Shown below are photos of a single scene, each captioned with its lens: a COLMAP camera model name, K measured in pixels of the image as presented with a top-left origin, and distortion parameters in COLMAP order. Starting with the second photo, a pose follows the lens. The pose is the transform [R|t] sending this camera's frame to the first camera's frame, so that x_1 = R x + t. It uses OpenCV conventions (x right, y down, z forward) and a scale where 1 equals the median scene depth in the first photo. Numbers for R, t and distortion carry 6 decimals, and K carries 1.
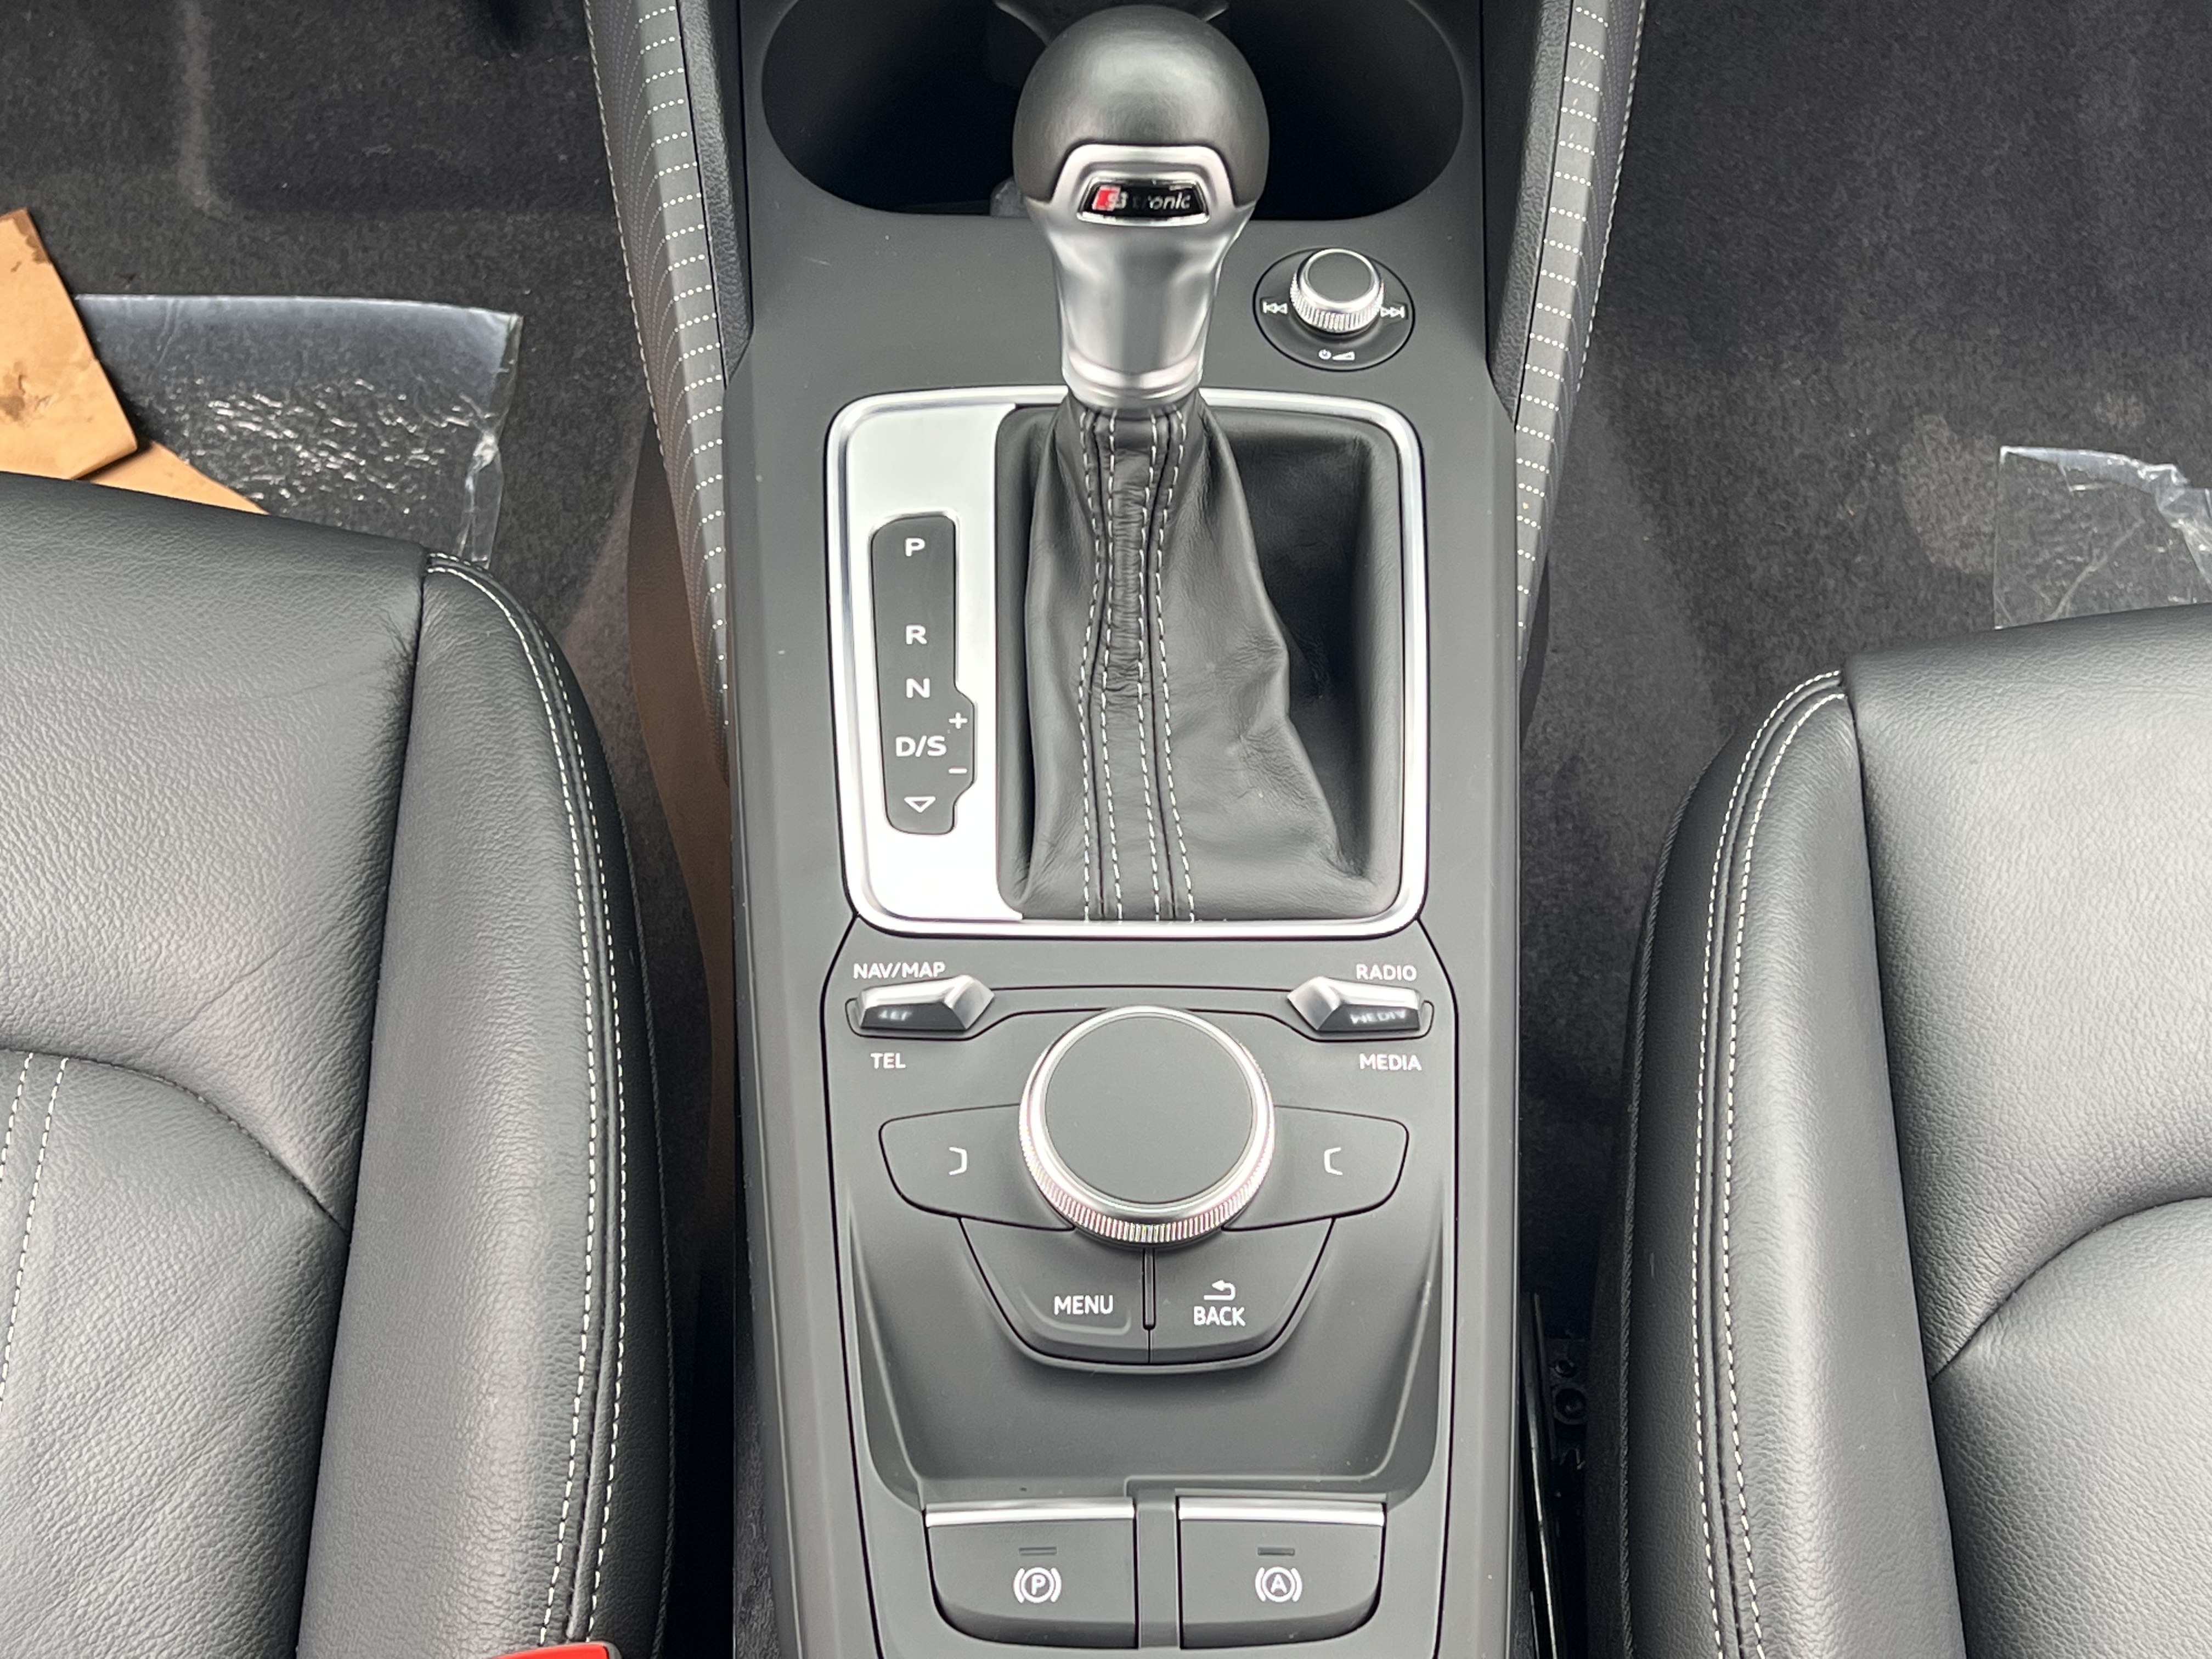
lens RADIAL K [[3361.9, 0, 1119.1], [0, 3361.9, 813.3], [0, 0, 1]] dist [0.107671, 0.000000]
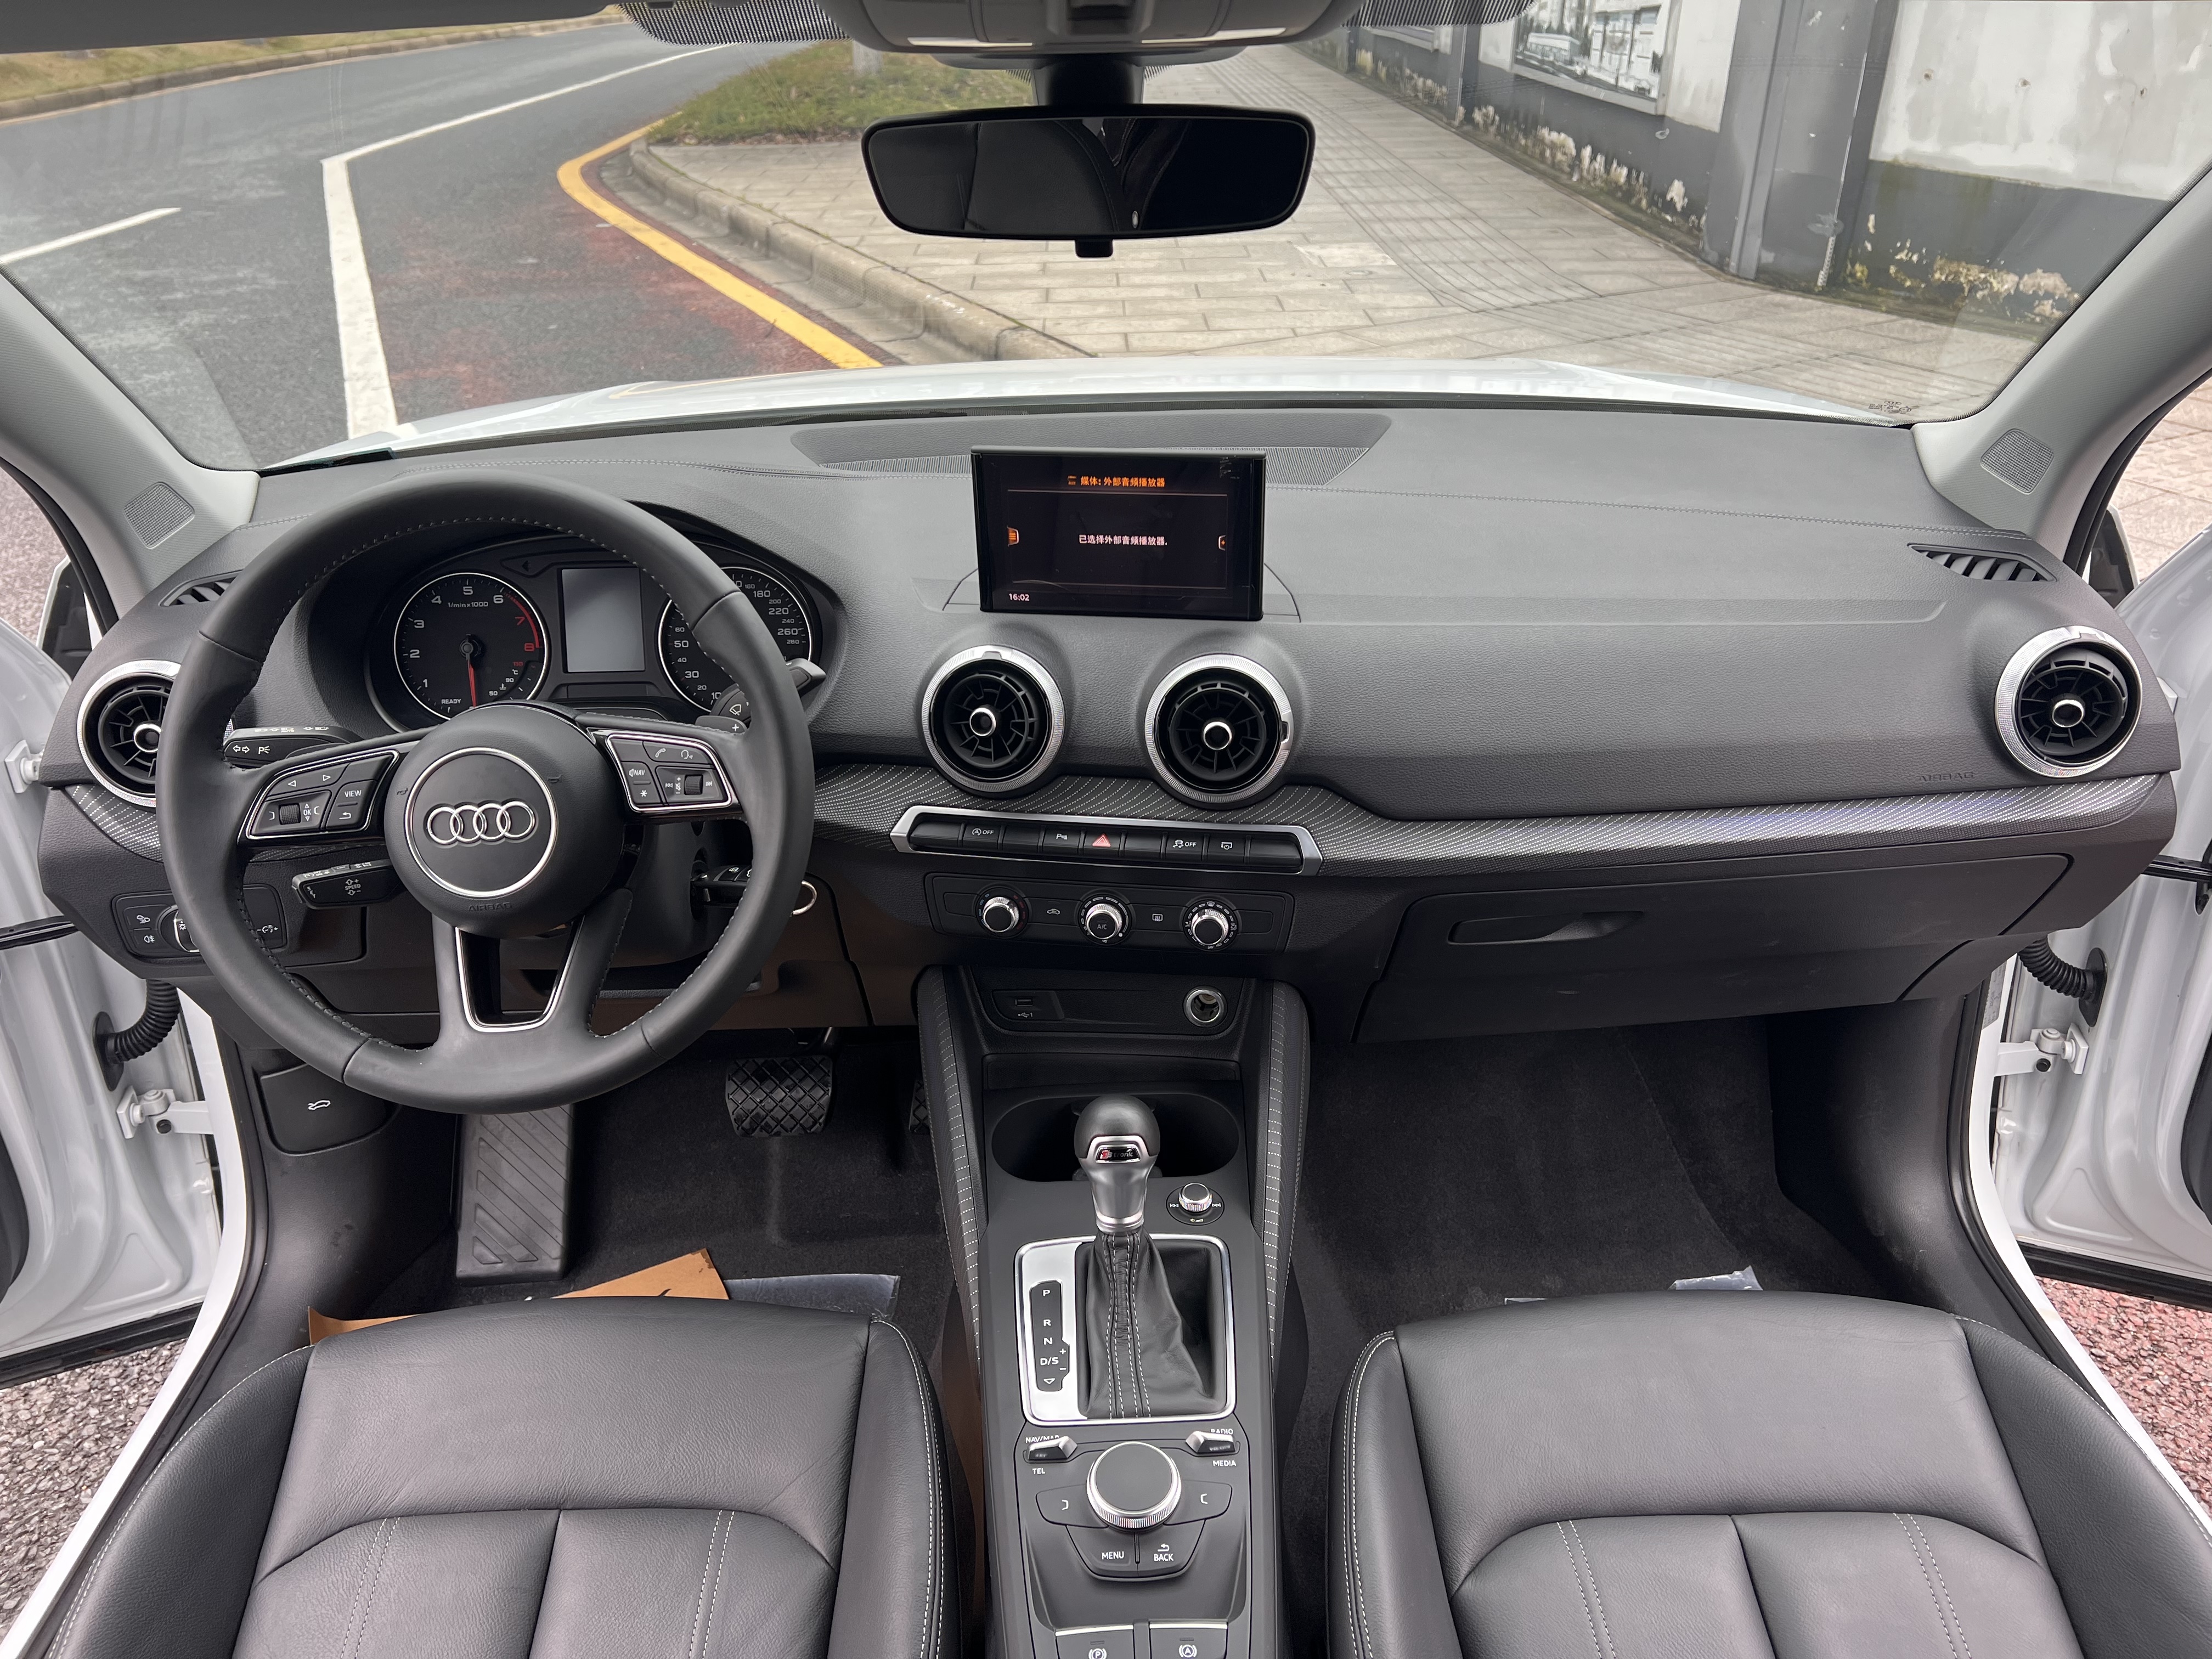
lens RADIAL K [[1656.3, 0, 1118.8], [0, 1656.3, 843.2], [0, 0, 1]] dist [0.024497, -0.029285]
pose [[0.997855, -0.061942, -0.021190, 0.051521], [0.046147, 0.895105, -0.443461, 0.202026], [0.046436, 0.441532, 0.896043, -0.393668]]
